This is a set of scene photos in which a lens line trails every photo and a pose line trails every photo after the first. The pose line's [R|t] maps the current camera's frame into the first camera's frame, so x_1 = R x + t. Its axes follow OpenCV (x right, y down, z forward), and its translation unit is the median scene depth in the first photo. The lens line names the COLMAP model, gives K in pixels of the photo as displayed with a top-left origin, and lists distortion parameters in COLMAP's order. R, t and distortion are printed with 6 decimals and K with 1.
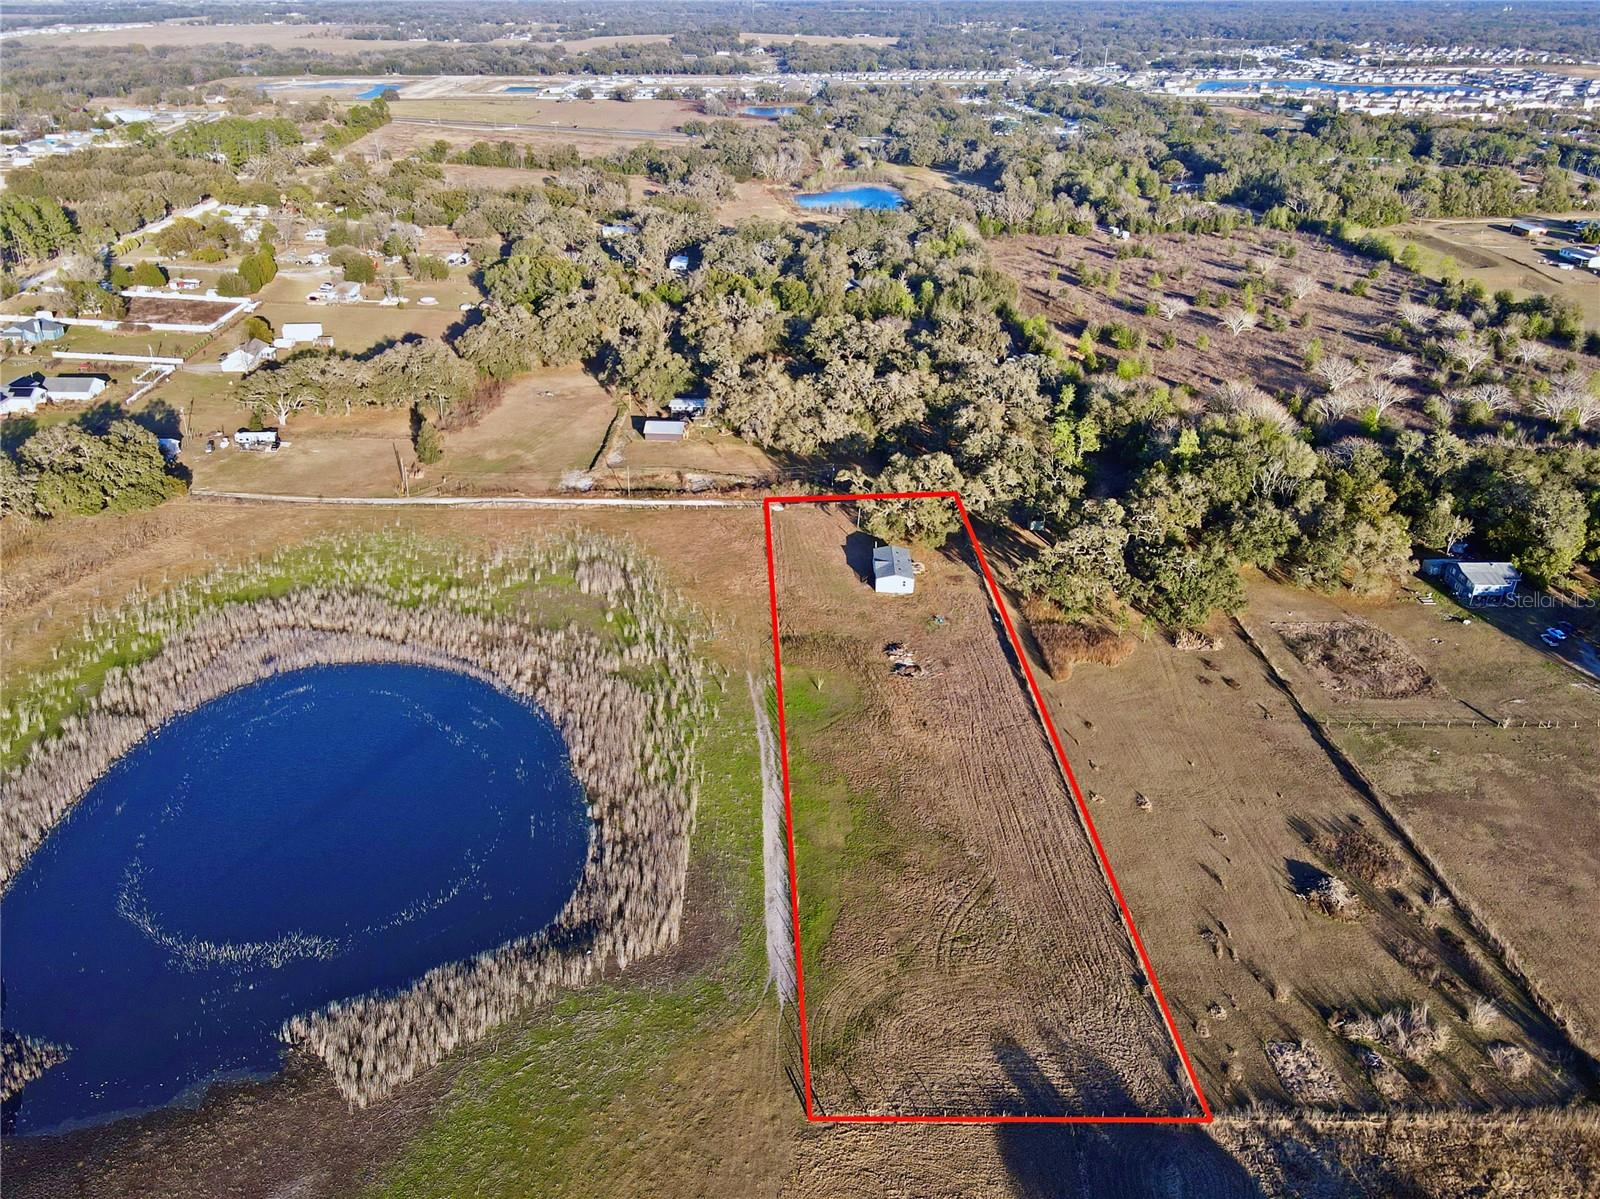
lens RADIAL K [[1231.0, 0, 800.0], [0, 1231.0, 599.5], [0, 0, 1]] dist [-0.000896, 0.005272]
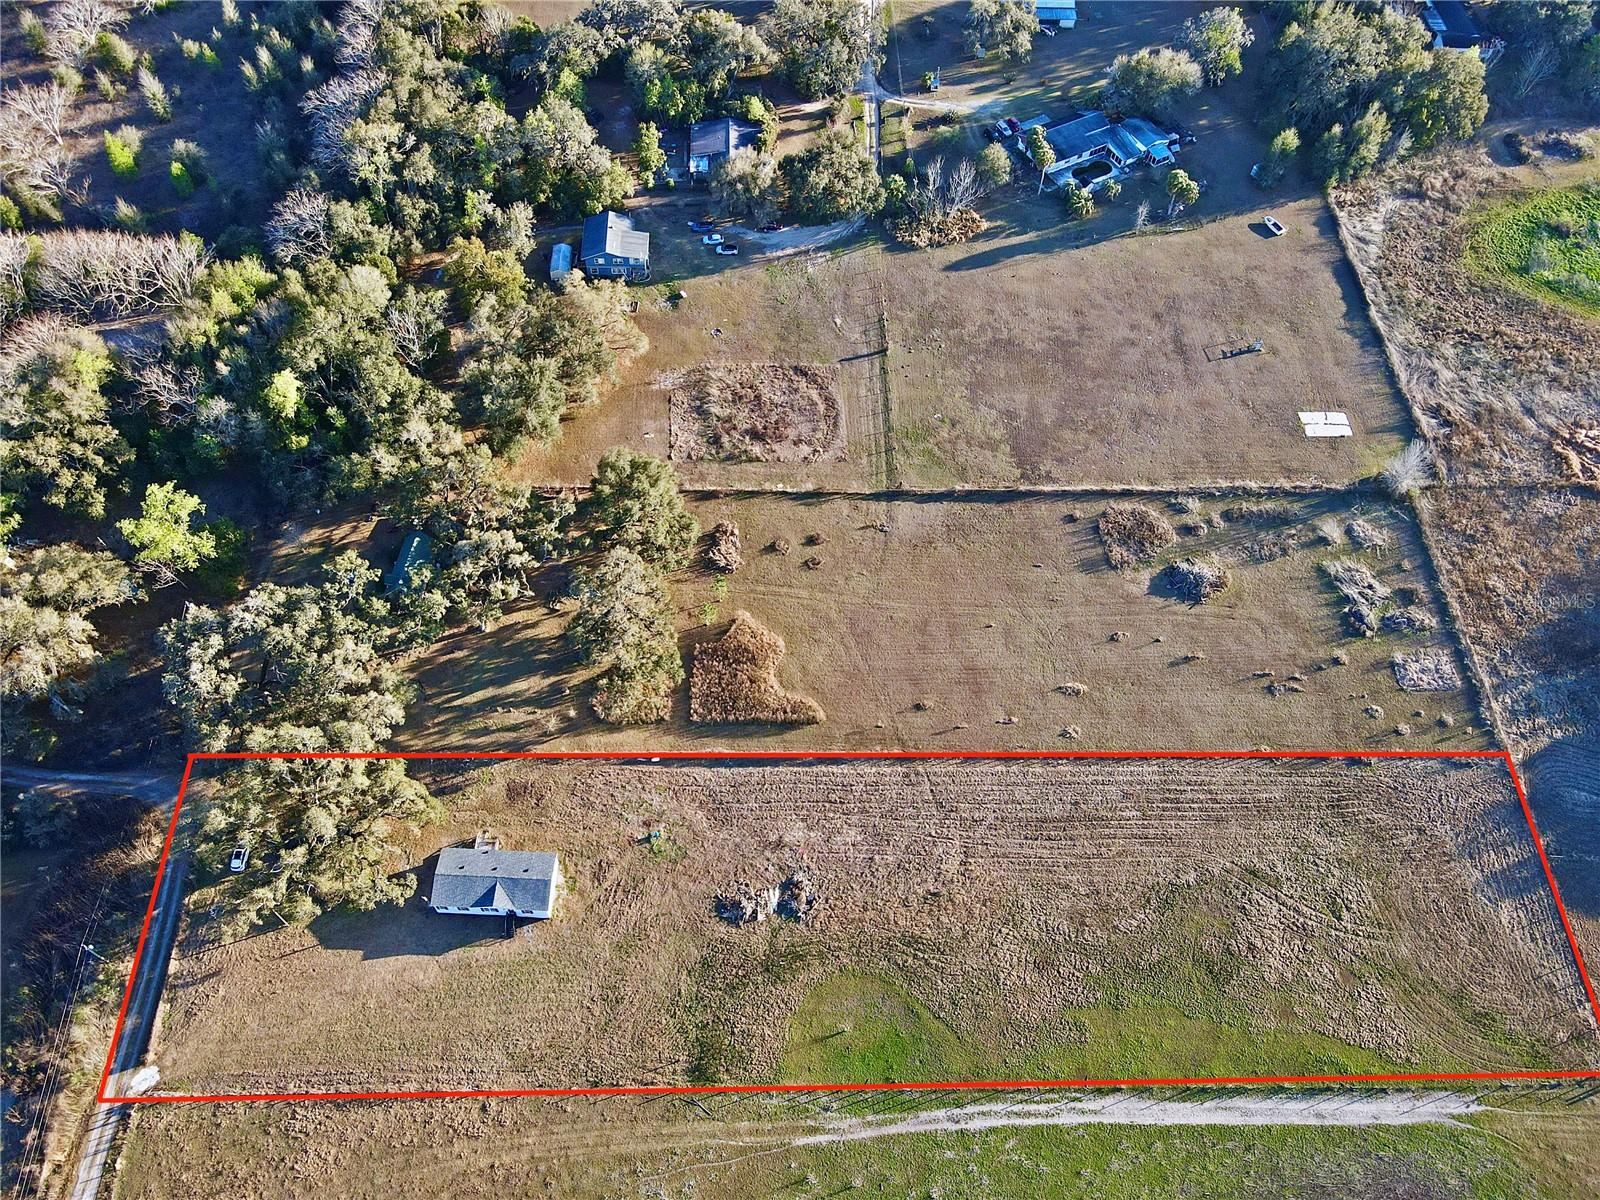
lens RADIAL K [[1231.0, 0, 800.0], [0, 1231.0, 600.0], [0, 0, 1]] dist [-0.000896, 0.005272]
pose [[0.041436, -0.828376, 0.558638, -0.192411], [0.440572, 0.516975, 0.733916, -0.639113], [-0.896760, 0.215710, 0.386381, 0.804593]]
